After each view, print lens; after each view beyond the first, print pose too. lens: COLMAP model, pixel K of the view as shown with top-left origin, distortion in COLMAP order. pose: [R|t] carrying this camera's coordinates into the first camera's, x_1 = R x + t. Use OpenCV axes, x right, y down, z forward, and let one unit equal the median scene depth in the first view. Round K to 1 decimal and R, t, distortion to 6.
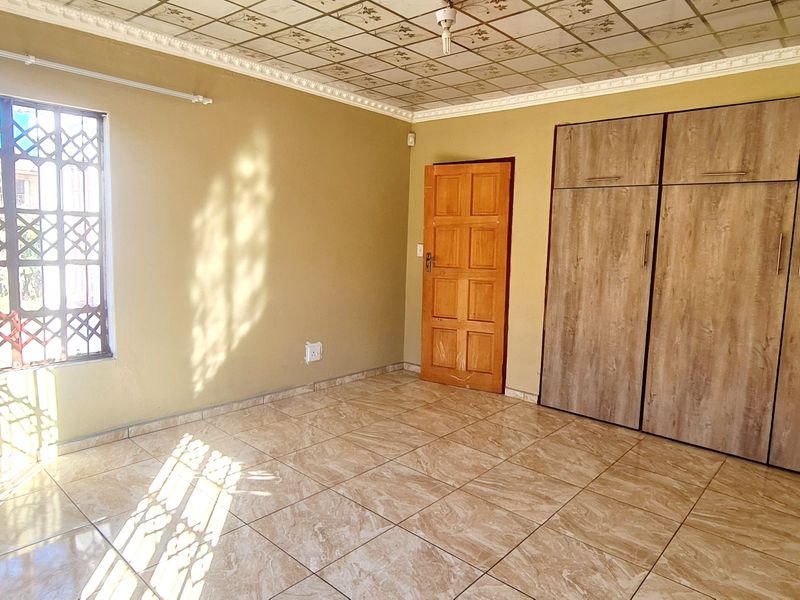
lens RADIAL K [[526.1, 0, 400.9], [0, 526.1, 296.4], [0, 0, 1]] dist [-0.010114, -0.000309]
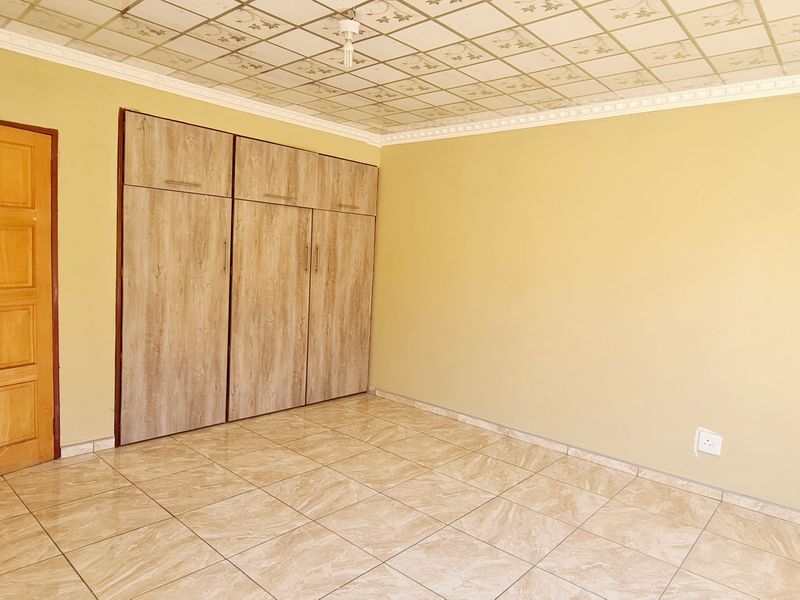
lens RADIAL K [[526.1, 0, 401.1], [0, 526.1, 295.9], [0, 0, 1]] dist [-0.010114, -0.000309]
pose [[-0.012549, -0.108984, 0.993964, -0.634358], [0.066174, 0.991773, 0.109579, -0.104744], [-0.997729, 0.067150, -0.005233, 0.657642]]
